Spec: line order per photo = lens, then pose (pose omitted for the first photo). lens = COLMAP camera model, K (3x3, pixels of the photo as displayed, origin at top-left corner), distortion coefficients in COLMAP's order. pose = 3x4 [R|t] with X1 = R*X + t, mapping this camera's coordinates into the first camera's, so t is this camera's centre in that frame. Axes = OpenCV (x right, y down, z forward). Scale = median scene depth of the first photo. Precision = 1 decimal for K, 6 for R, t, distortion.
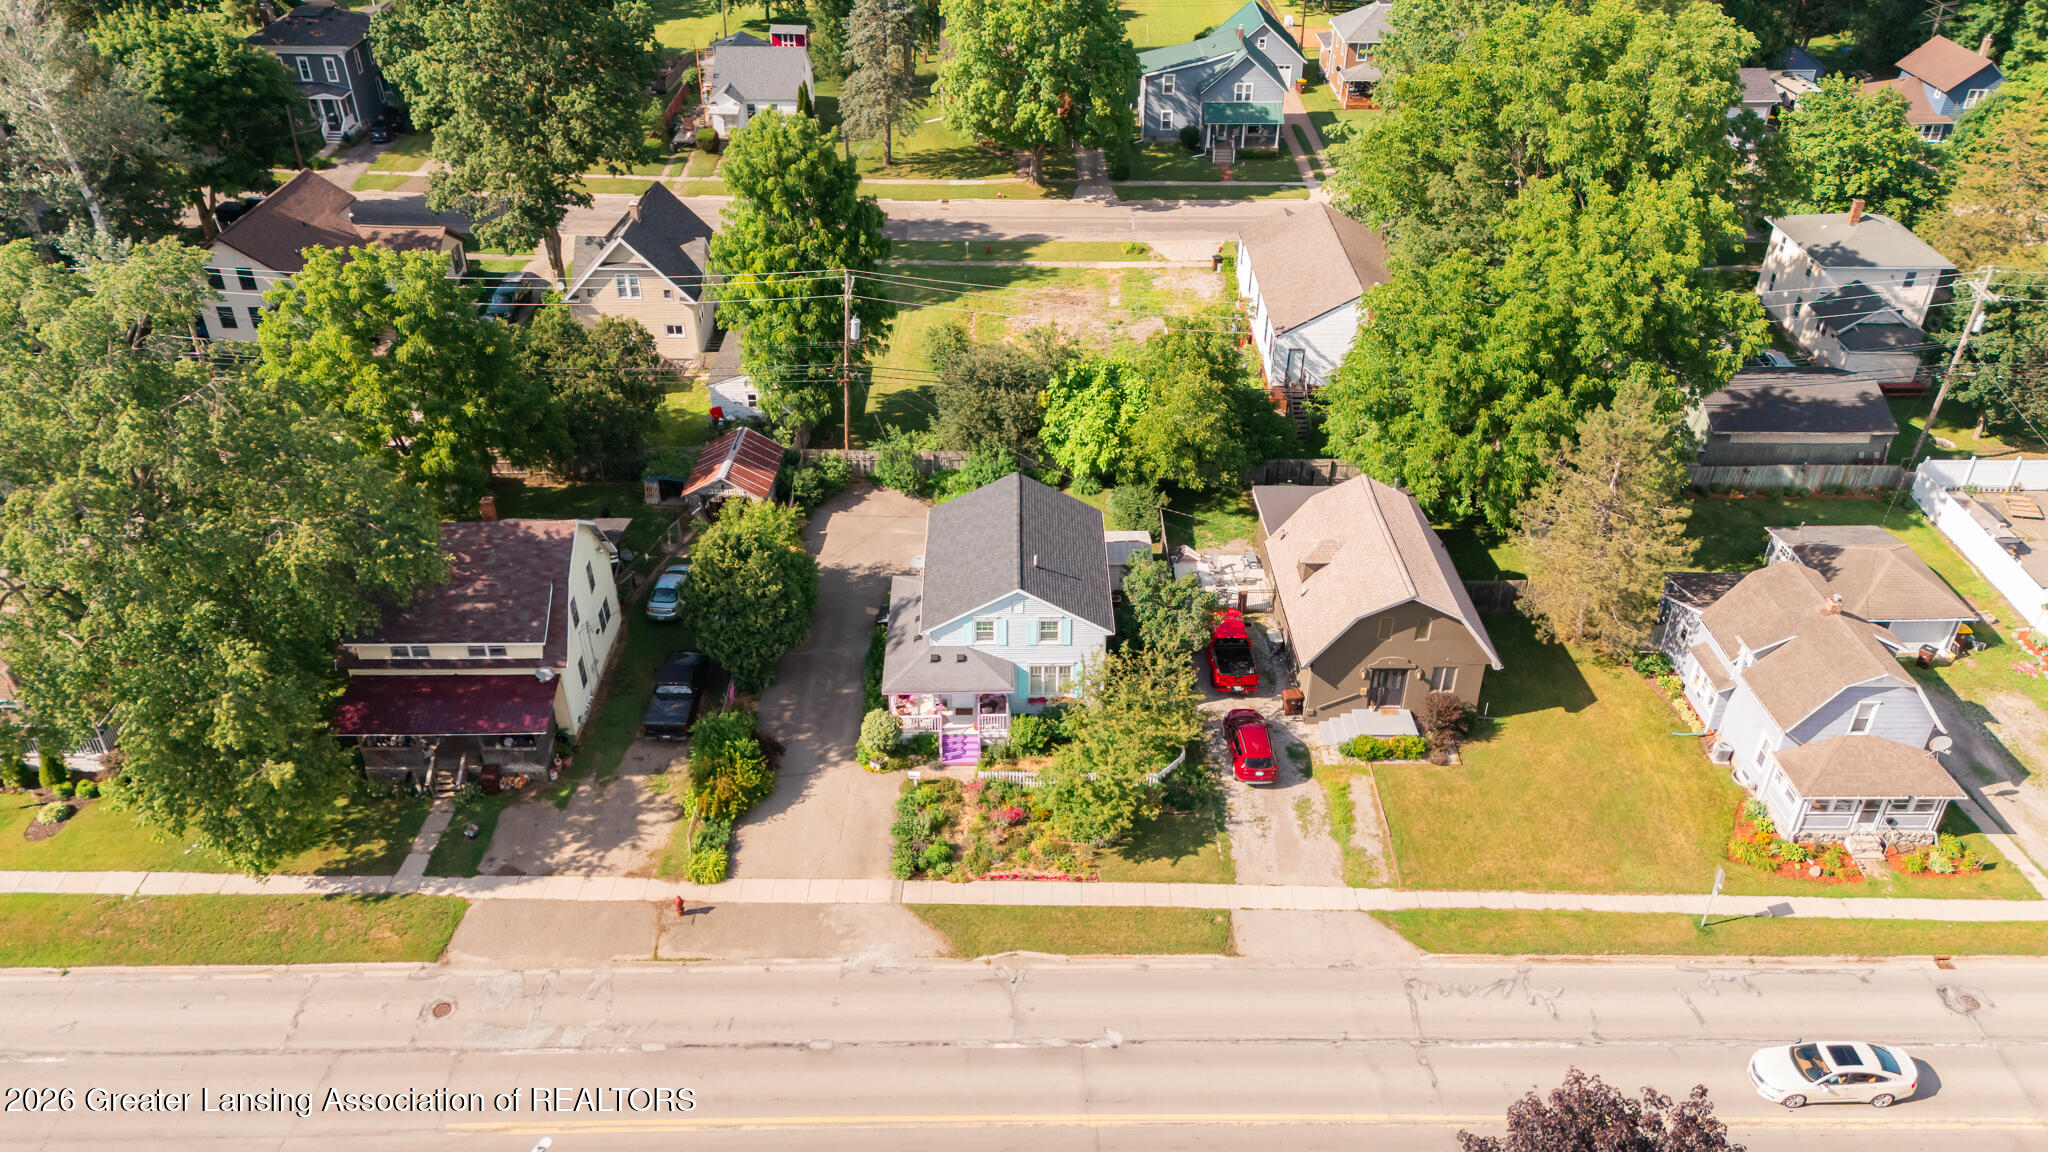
lens RADIAL K [[1519.3, 0, 1024.0], [0, 1519.3, 576.0], [0, 0, 1]] dist [0.109603, -0.108343]
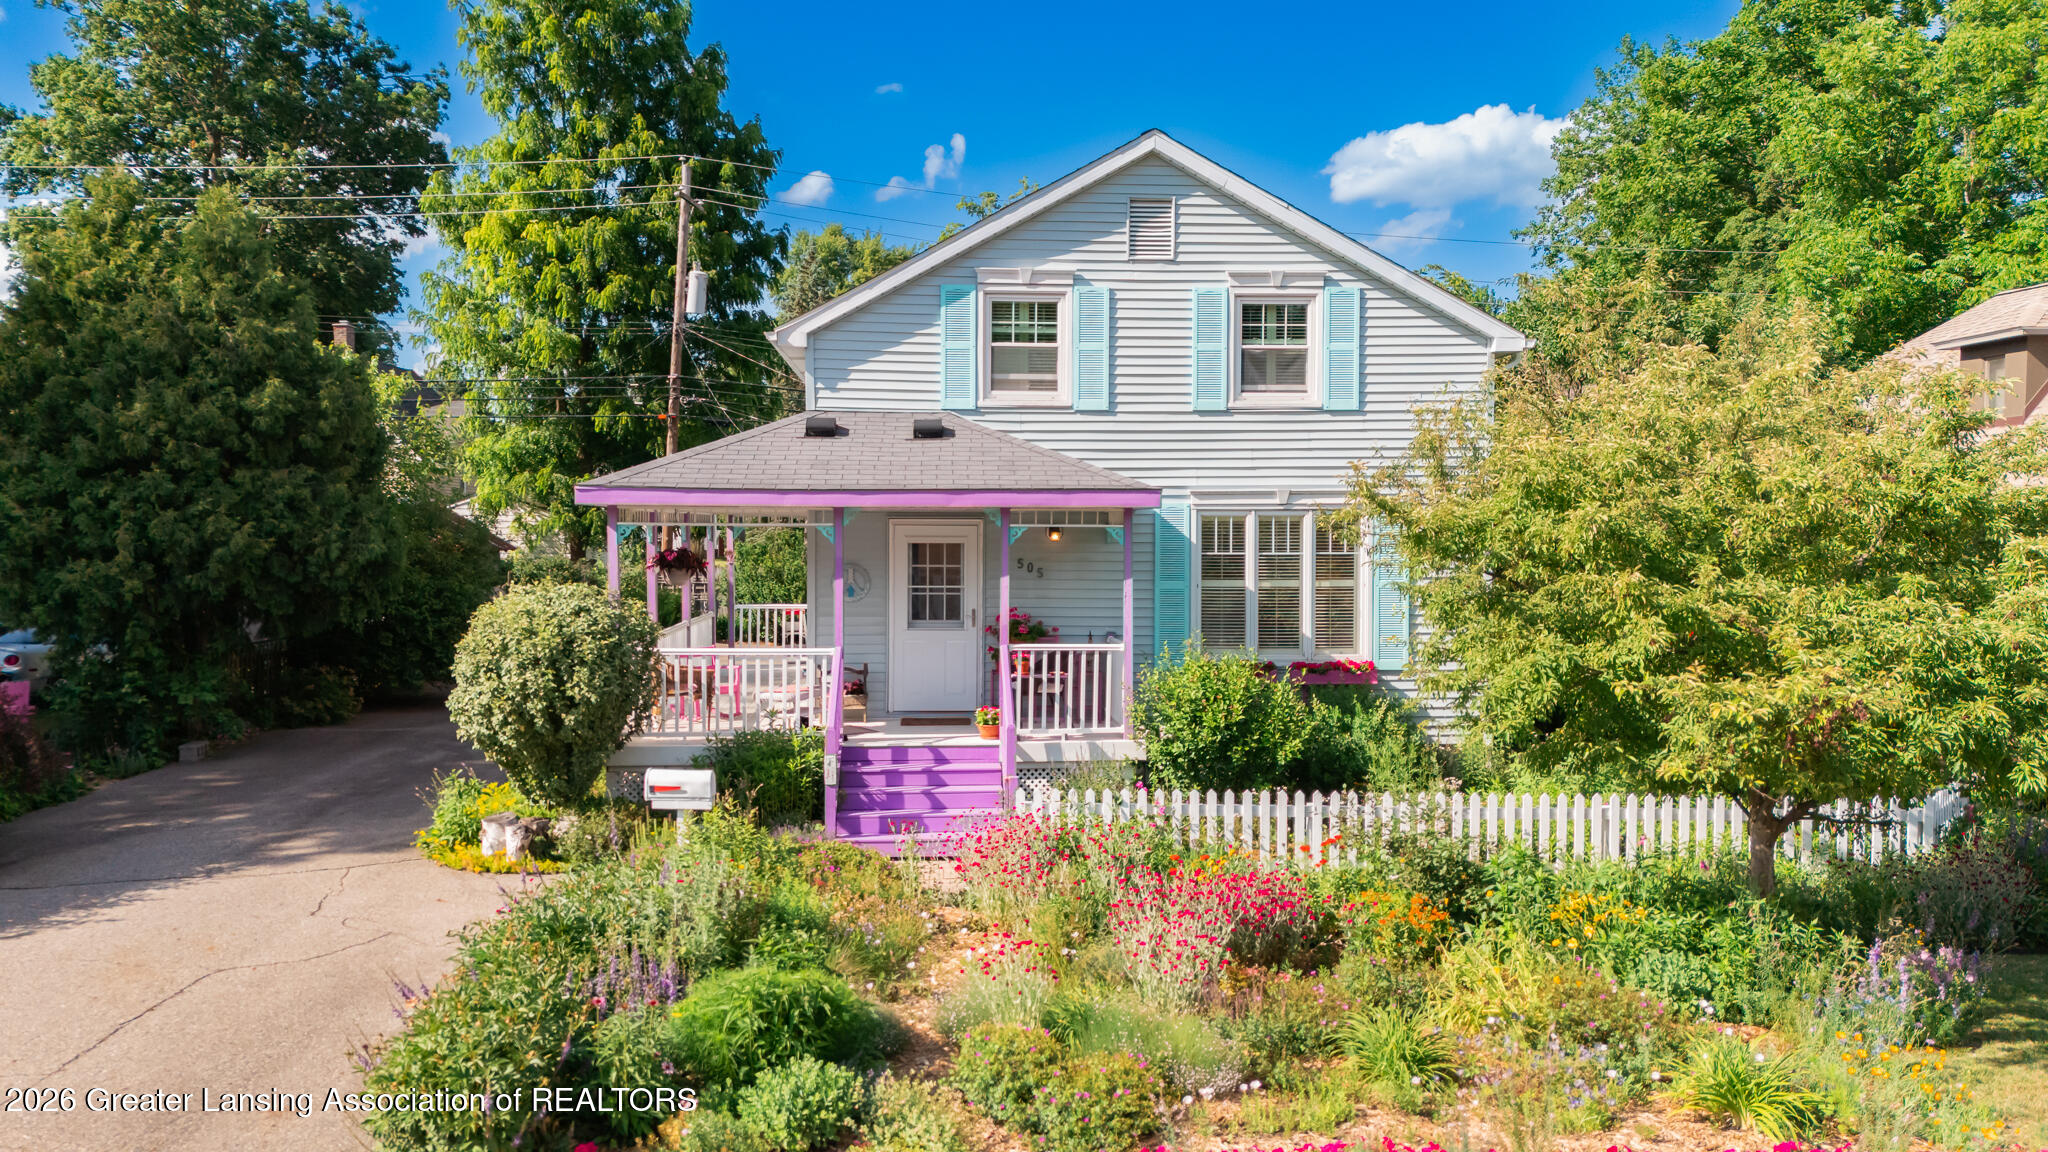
lens RADIAL K [[1519.3, 0, 1024.0], [0, 1519.3, 576.0], [0, 0, 1]] dist [0.109603, -0.108343]
pose [[0.999294, -0.004782, 0.037257, -0.035047], [0.023569, 0.852141, -0.522781, 0.201071], [-0.029248, 0.523290, 0.851653, 0.799324]]
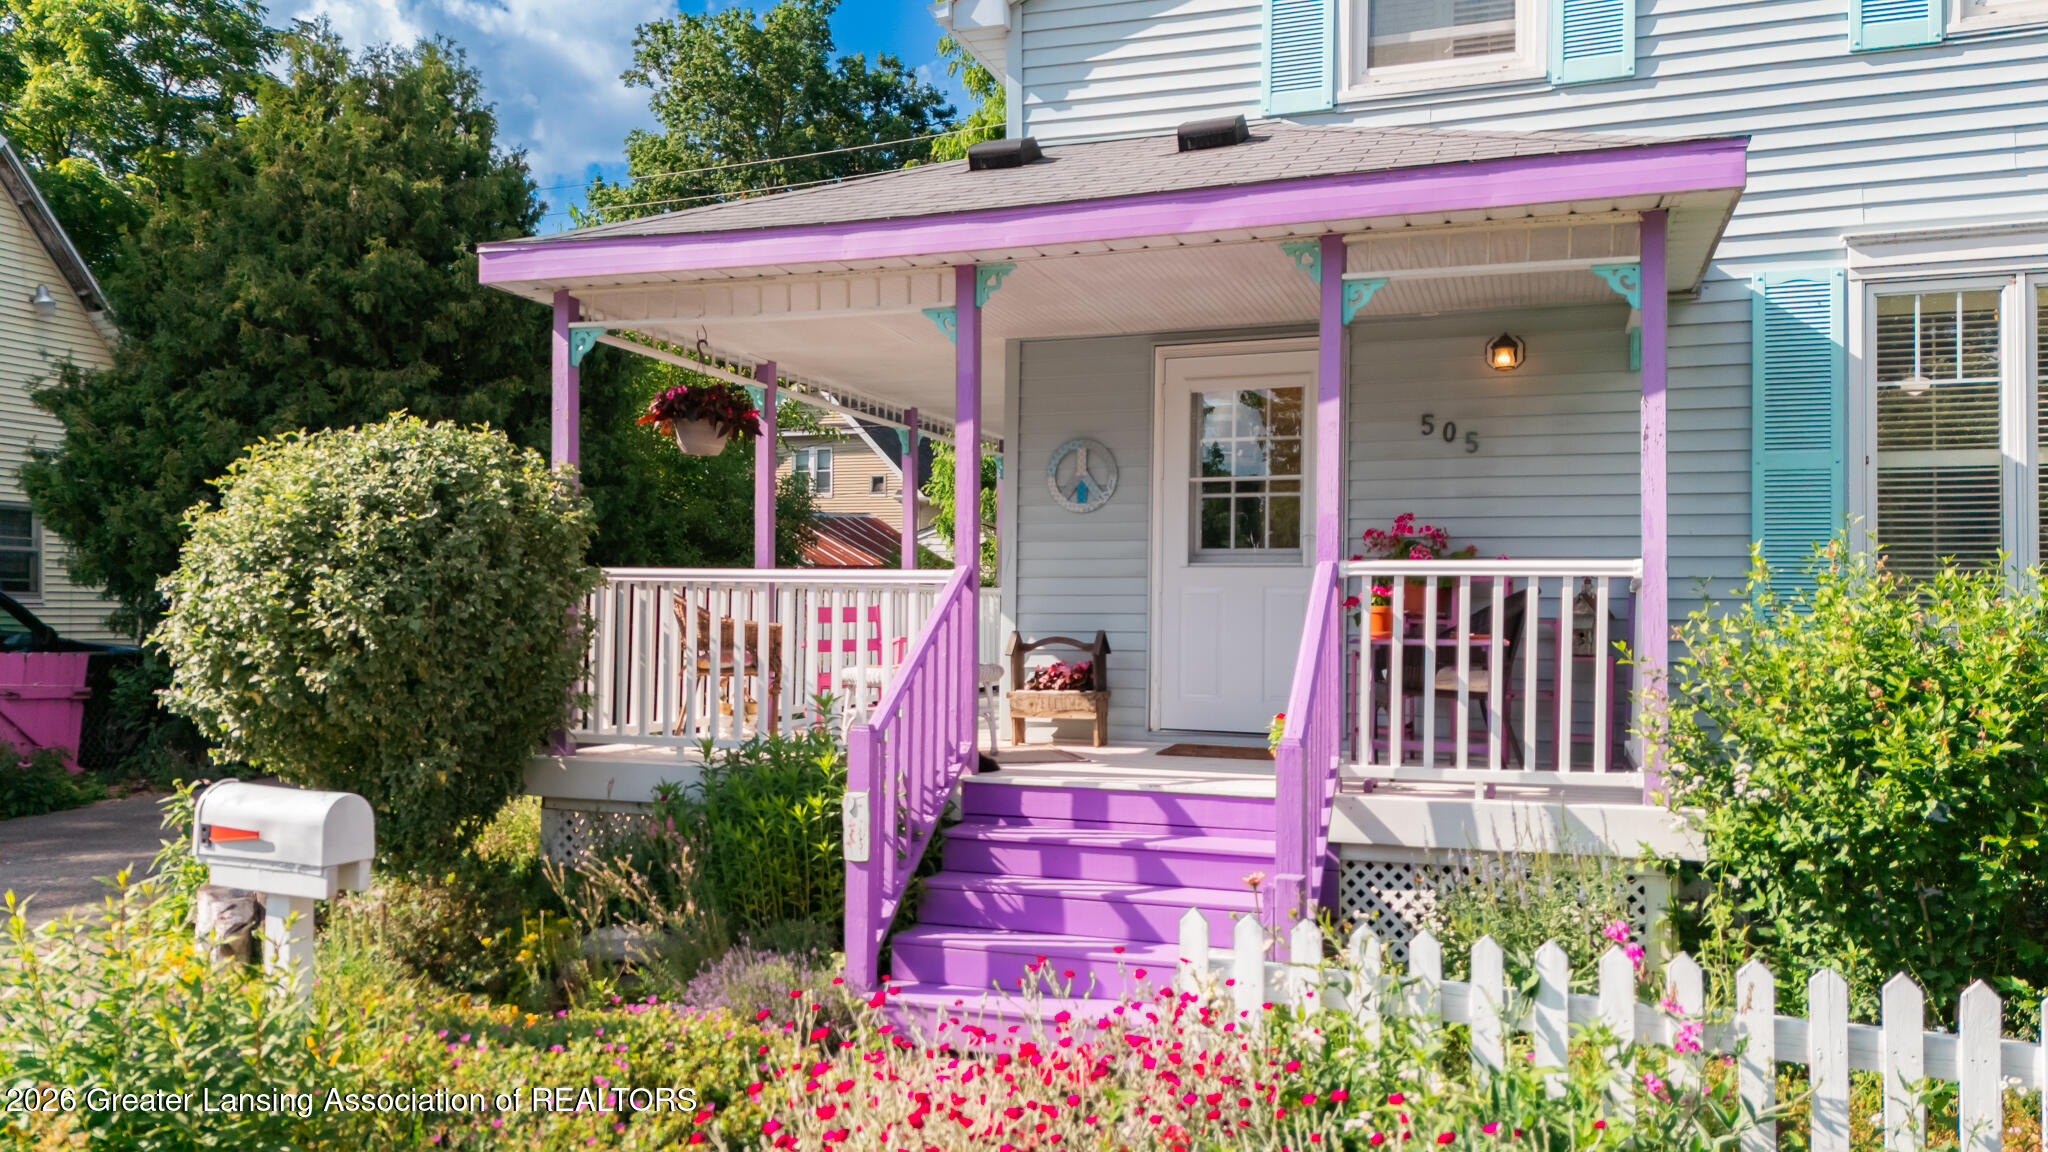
lens RADIAL K [[1519.3, 0, 1024.0], [0, 1519.3, 576.0], [0, 0, 1]] dist [0.109603, -0.108343]
pose [[0.934910, -0.008068, -0.354792, -0.013208], [-0.197068, 0.819630, -0.537931, 0.147036], [0.295138, 0.572836, 0.764691, 0.920204]]
